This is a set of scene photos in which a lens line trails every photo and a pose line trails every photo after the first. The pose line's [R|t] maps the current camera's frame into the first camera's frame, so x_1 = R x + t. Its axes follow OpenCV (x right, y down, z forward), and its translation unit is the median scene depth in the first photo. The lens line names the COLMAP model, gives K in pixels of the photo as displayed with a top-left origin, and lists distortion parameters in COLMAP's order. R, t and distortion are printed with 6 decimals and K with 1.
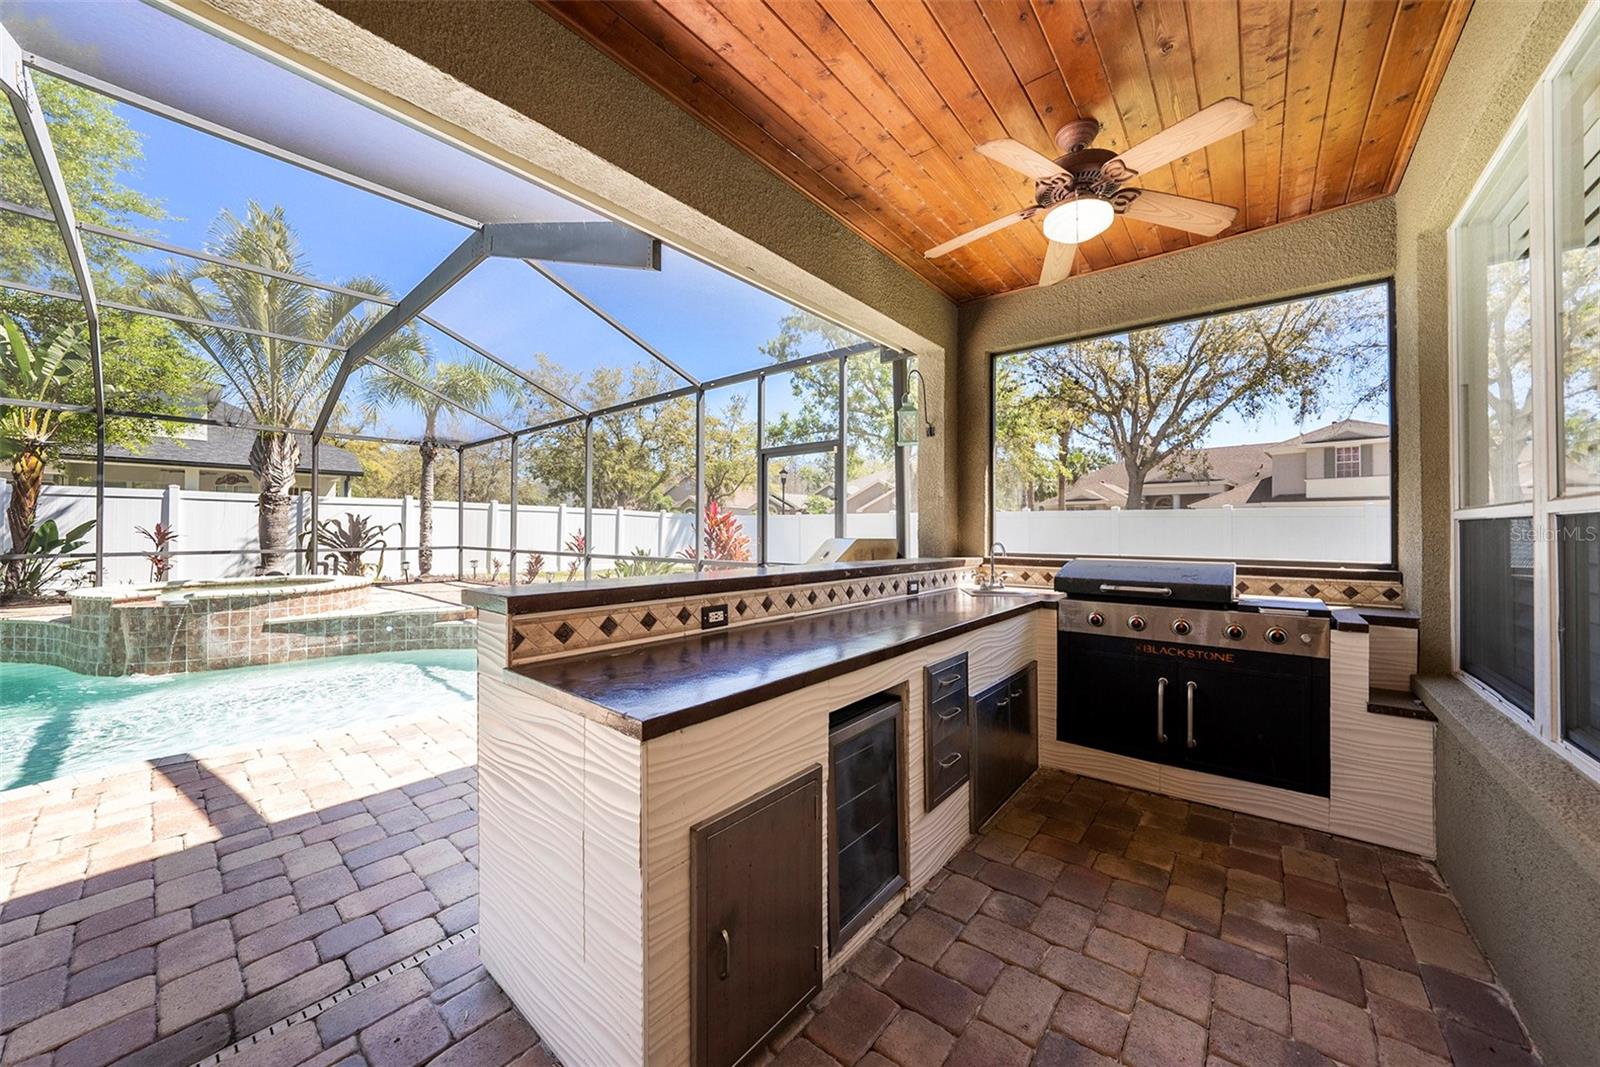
lens RADIAL K [[559.6, 0, 803.2], [0, 559.6, 526.3], [0, 0, 1]] dist [-0.037414, 0.008546]
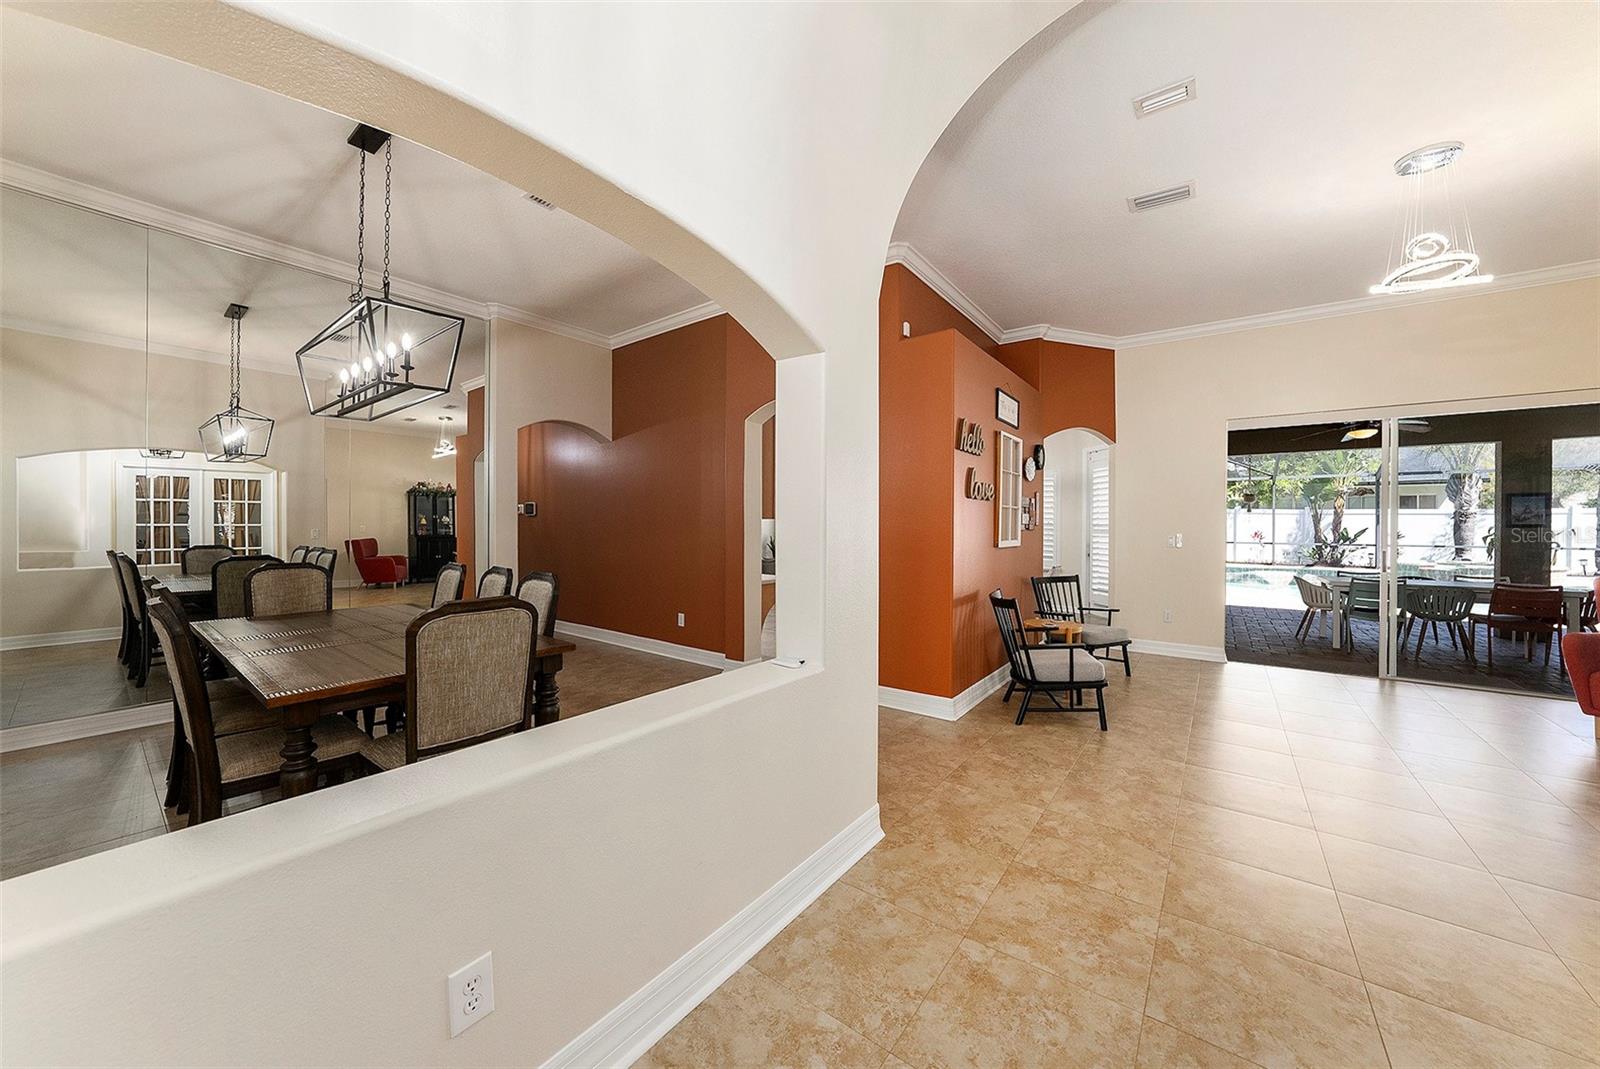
lens RADIAL K [[559.6, 0, 803.2], [0, 559.6, 527.3], [0, 0, 1]] dist [-0.037414, 0.008546]
pose [[0.032704, 0.003437, -0.999459, 0.865707], [0.002008, 0.999992, 0.003505, -0.034098], [0.999463, -0.002122, 0.032696, -1.588126]]
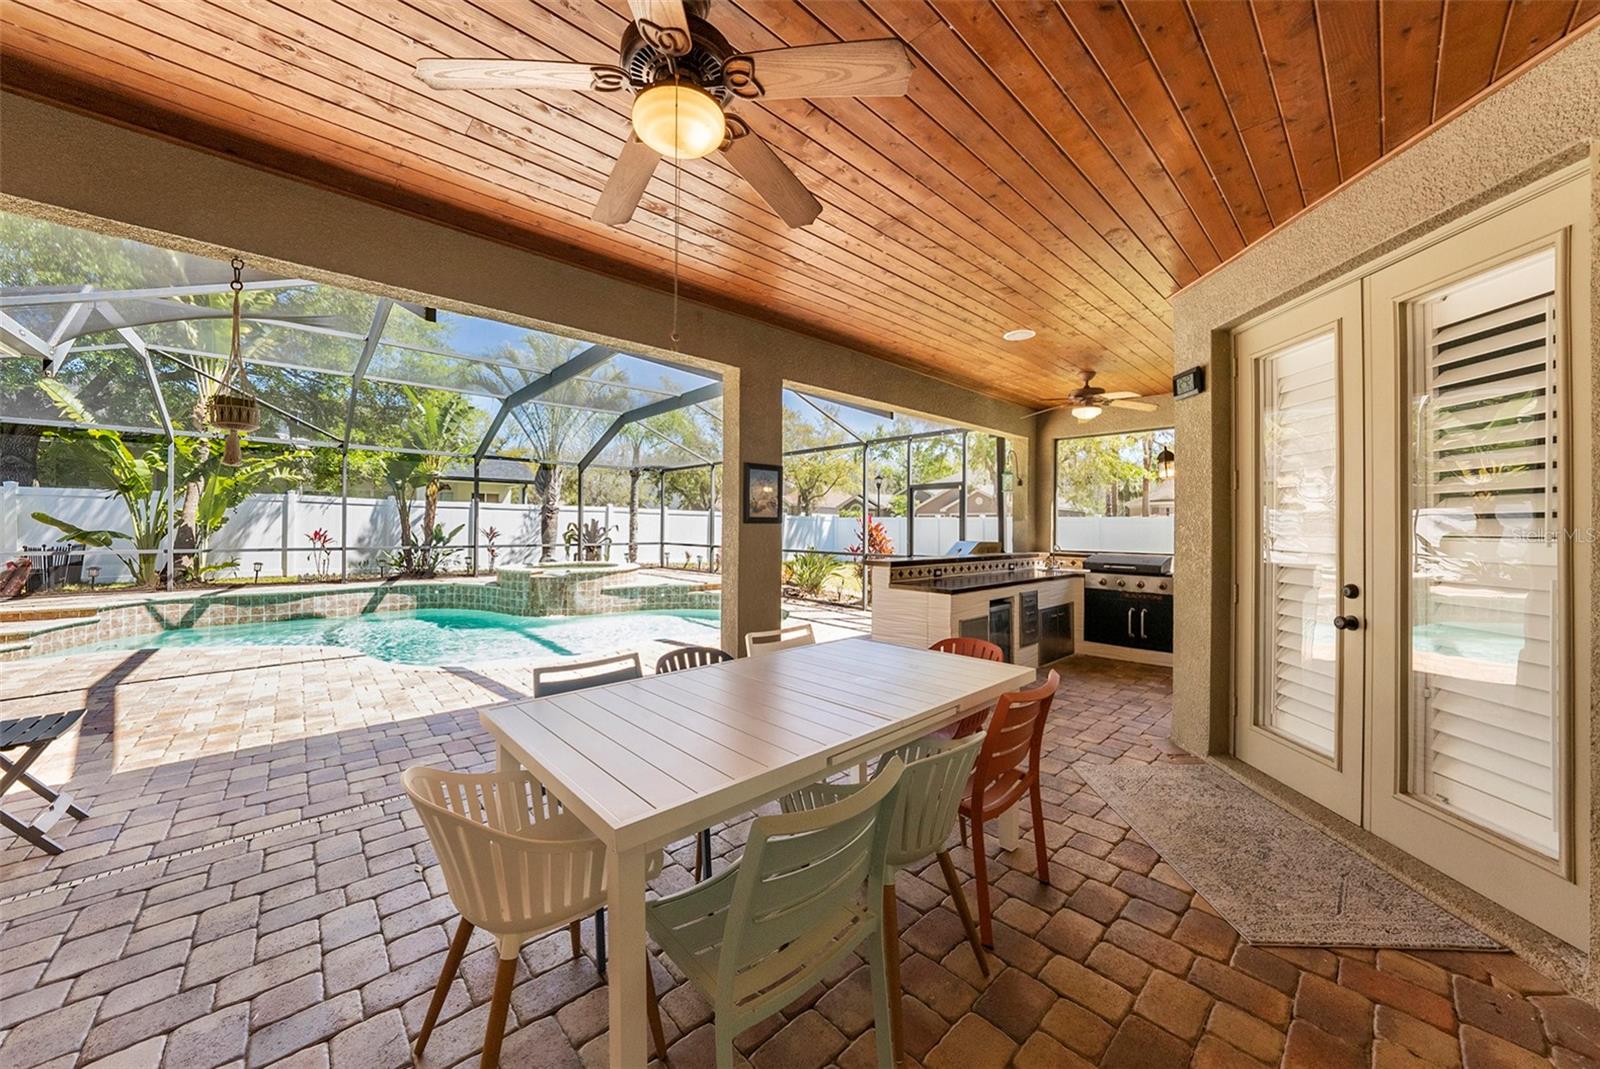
lens RADIAL K [[559.6, 0, 803.2], [0, 559.6, 527.3], [0, 0, 1]] dist [-0.037414, 0.008546]
pose [[0.990974, 0.004611, -0.133975, -0.161915], [-0.003592, 0.999963, 0.007851, -0.026348], [0.134006, -0.007299, 0.990954, -0.629347]]
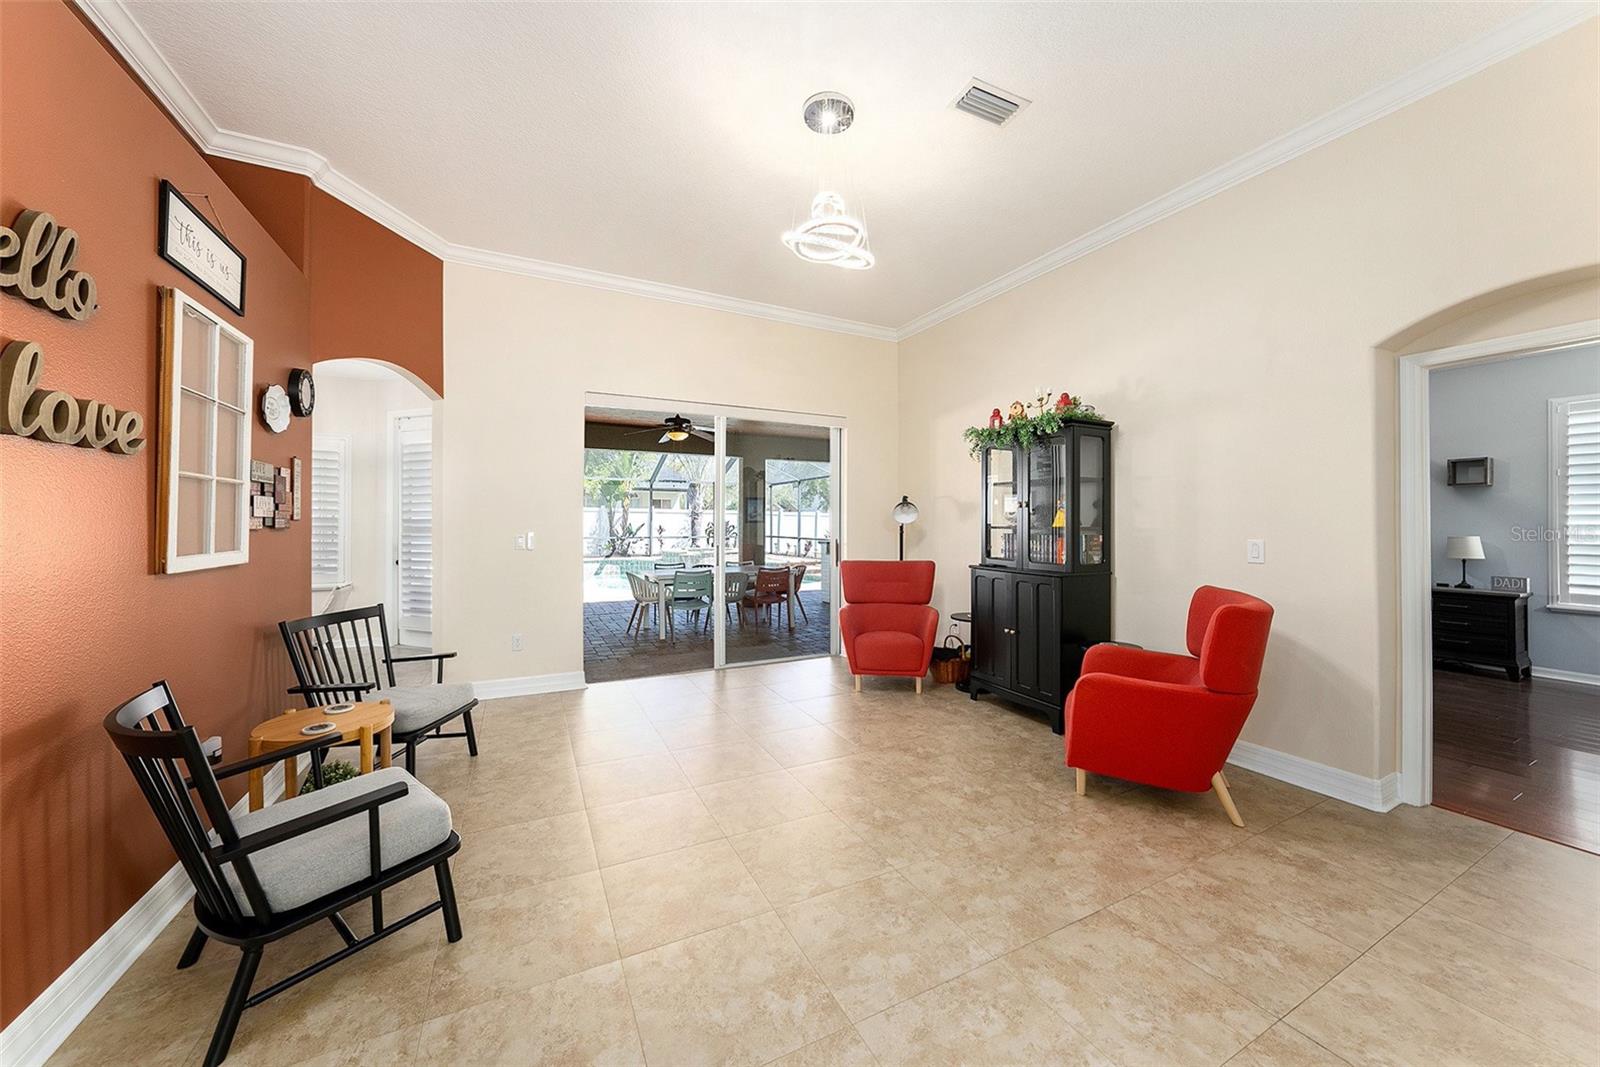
lens RADIAL K [[559.6, 0, 803.2], [0, 559.6, 526.3], [0, 0, 1]] dist [-0.037414, 0.008546]
pose [[0.913270, 0.003822, -0.407337, 0.533859], [0.000185, 0.999952, 0.009798, -0.032128], [0.407355, -0.009024, 0.913225, -1.412406]]
